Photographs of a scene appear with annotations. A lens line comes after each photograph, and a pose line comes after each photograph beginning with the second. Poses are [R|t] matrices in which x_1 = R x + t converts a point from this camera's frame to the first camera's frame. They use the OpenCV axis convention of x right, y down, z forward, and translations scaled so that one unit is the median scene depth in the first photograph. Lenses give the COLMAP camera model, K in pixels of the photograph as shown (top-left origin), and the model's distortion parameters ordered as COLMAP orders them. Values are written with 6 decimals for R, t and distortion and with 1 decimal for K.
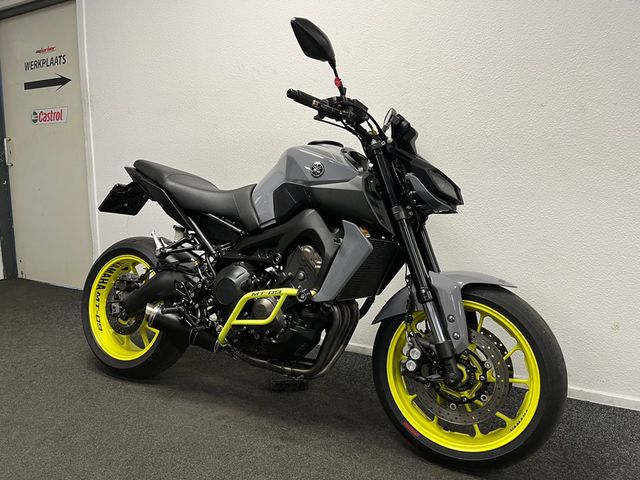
lens RADIAL K [[493.3, 0, 320.0], [0, 493.3, 240.0], [0, 0, 1]] dist [0.061772, -0.001836]
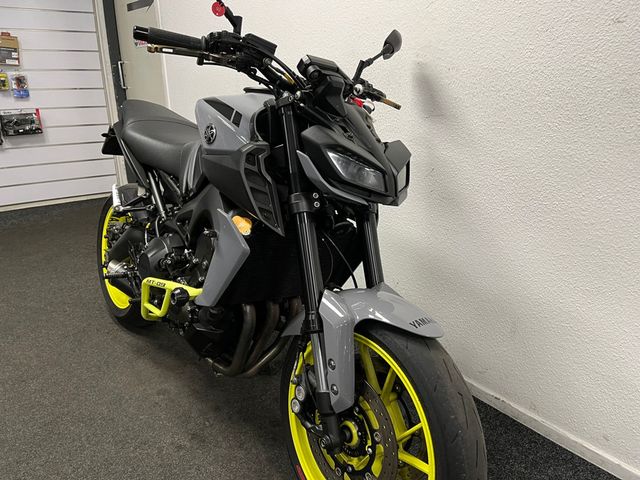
lens RADIAL K [[493.3, 0, 320.0], [0, 493.3, 240.0], [0, 0, 1]] dist [0.061772, -0.001836]
pose [[0.923887, 0.114680, -0.365077, 0.424759], [-0.045305, 0.980108, 0.193225, -0.132541], [0.379974, -0.161978, 0.910704, 0.328519]]
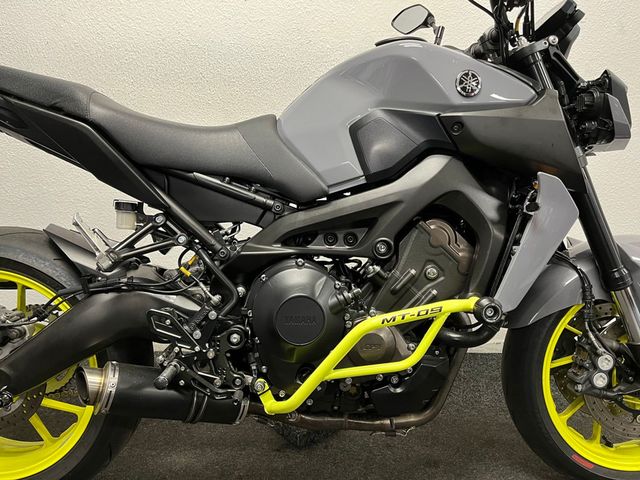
lens RADIAL K [[483.8, 0, 320.0], [0, 483.8, 240.0], [0, 0, 1]] dist [0.030764, -0.001948]
pose [[0.863823, -0.114036, 0.490719, -0.422528], [0.063873, 0.990975, 0.117852, -0.040489], [-0.499729, -0.070460, 0.863311, 0.565423]]
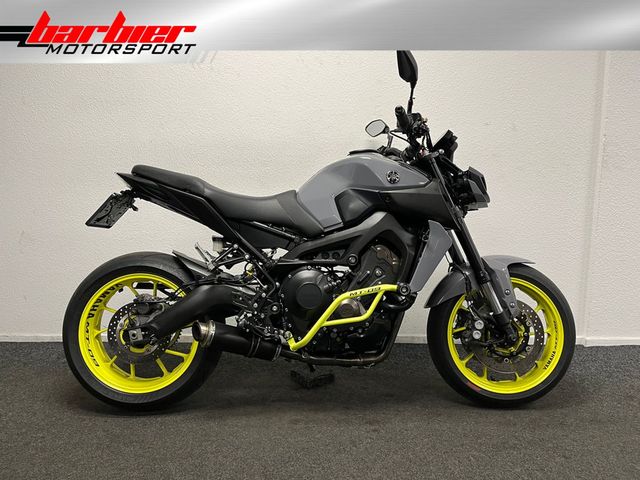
lens RADIAL K [[493.3, 0, 320.0], [0, 493.3, 240.0], [0, 0, 1]] dist [0.061772, -0.001836]
pose [[0.872857, -0.073264, 0.482444, -0.670616], [0.070288, 0.997231, 0.024272, -0.036031], [-0.482887, 0.012724, 0.875590, 0.092763]]
